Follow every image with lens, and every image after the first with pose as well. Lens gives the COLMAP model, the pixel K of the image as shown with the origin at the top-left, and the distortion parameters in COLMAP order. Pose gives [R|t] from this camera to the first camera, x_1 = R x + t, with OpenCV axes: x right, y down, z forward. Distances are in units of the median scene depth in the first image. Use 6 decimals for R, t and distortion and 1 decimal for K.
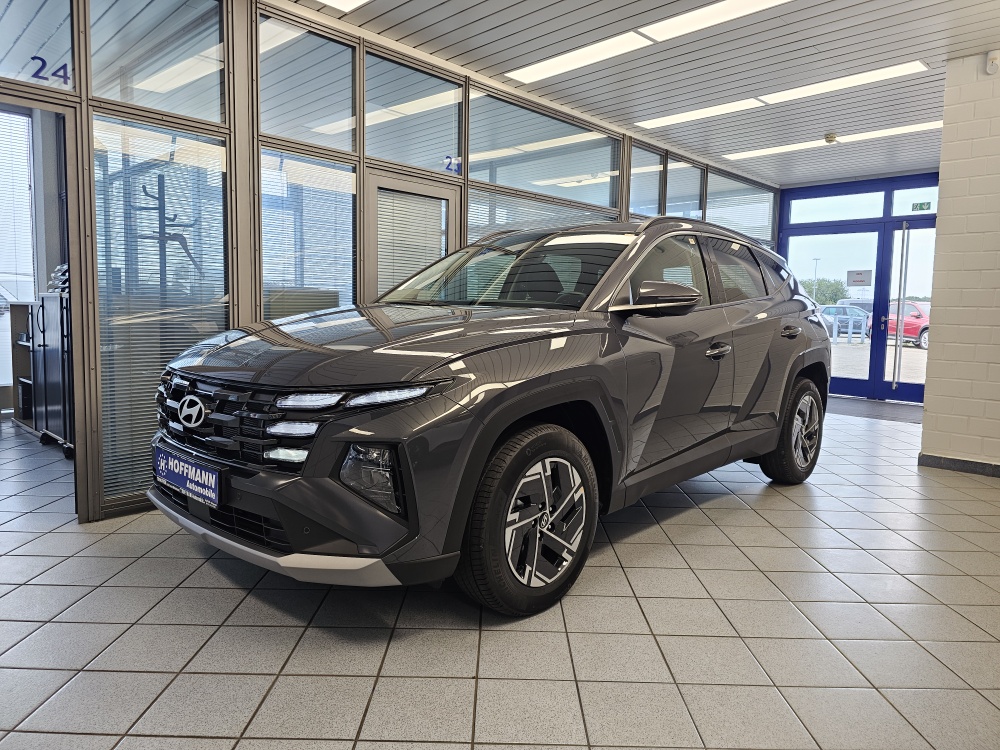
lens RADIAL K [[663.2, 0, 495.4], [0, 663.2, 358.1], [0, 0, 1]] dist [0.084189, -0.080764]
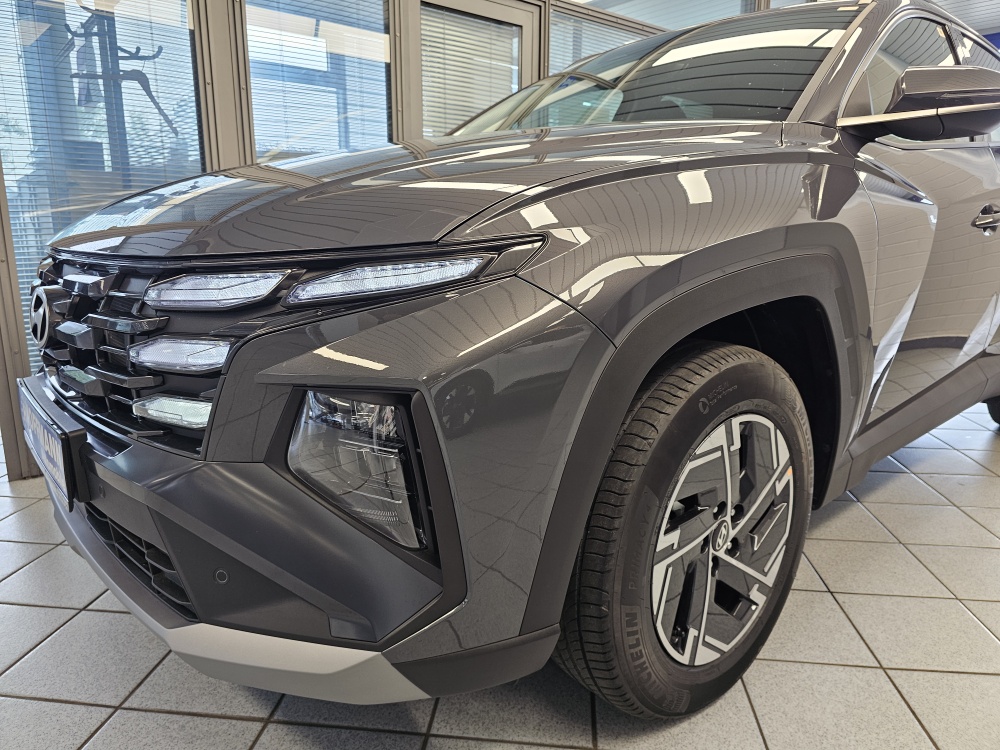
lens RADIAL K [[672.5, 0, 496.9], [0, 672.5, 368.9], [0, 0, 1]] dist [0.086569, -0.098282]
pose [[0.994627, 0.005563, -0.103374, -0.042270], [0.008342, 0.991000, 0.133599, 0.049019], [0.103187, -0.133743, 0.985629, 0.493327]]
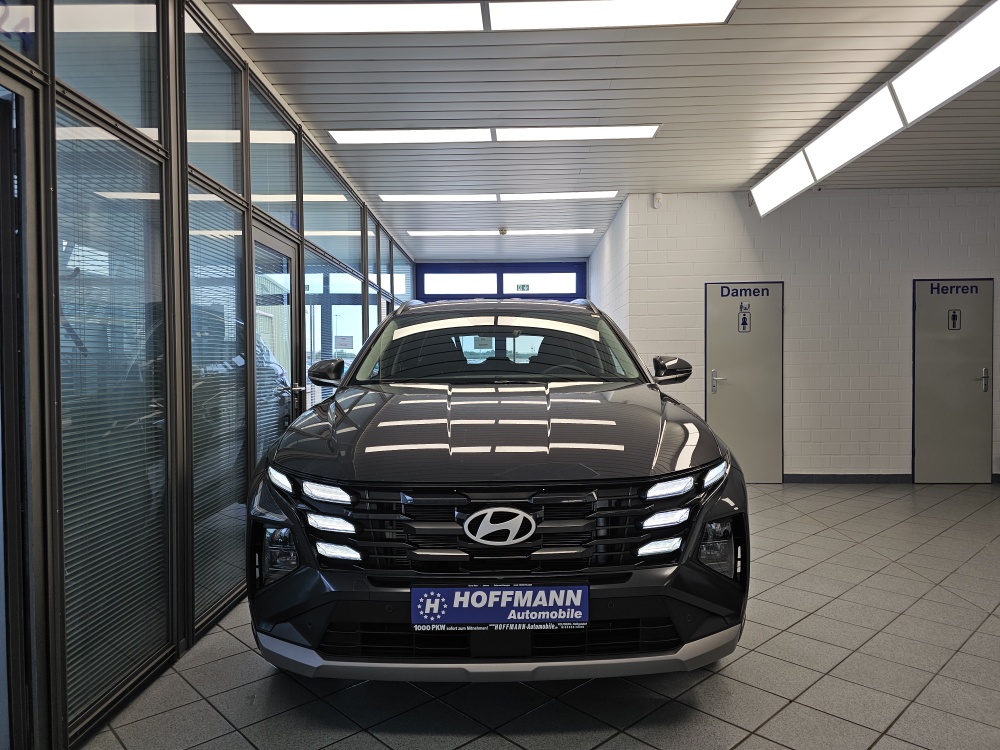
lens RADIAL K [[664.7, 0, 500.0], [0, 664.7, 375.0], [0, 0, 1]] dist [0.080707, -0.088596]
pose [[0.721327, -0.037760, 0.691565, -0.990705], [0.076850, 0.996710, -0.025736, -0.084328], [-0.688318, 0.071711, 0.721856, 0.378592]]
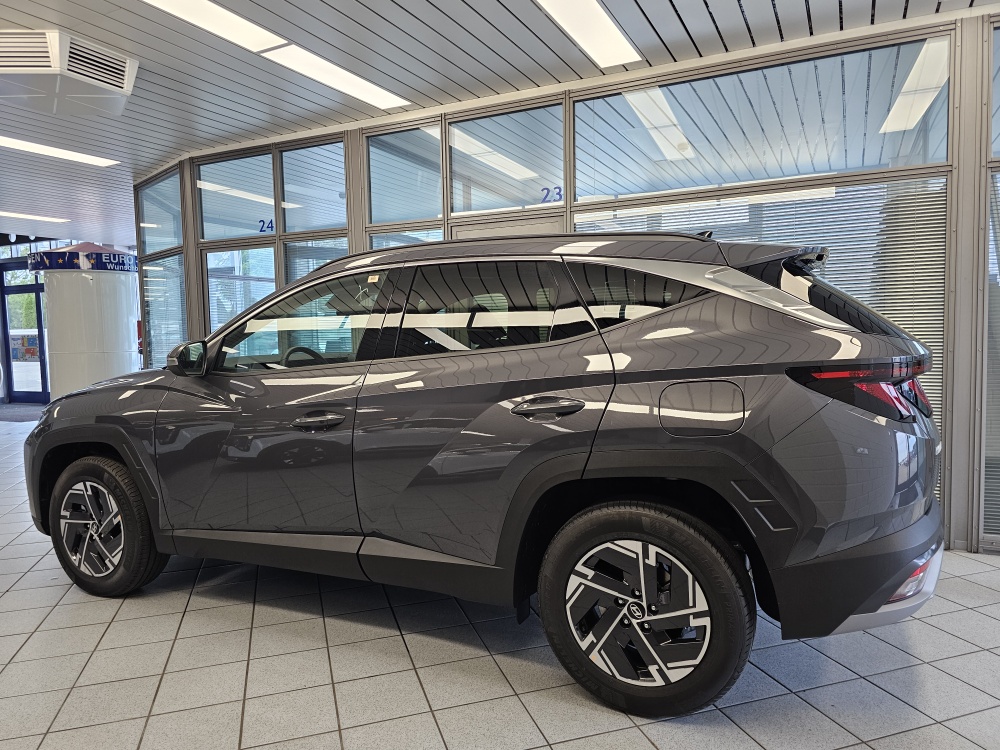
lens RADIAL K [[672.5, 0, 496.9], [0, 672.5, 368.9], [0, 0, 1]] dist [0.086569, -0.098282]
pose [[0.314957, 0.029653, -0.948643, 1.603004], [-0.047256, 0.998762, 0.015530, -0.132030], [0.947929, 0.039938, 0.315968, 1.309476]]
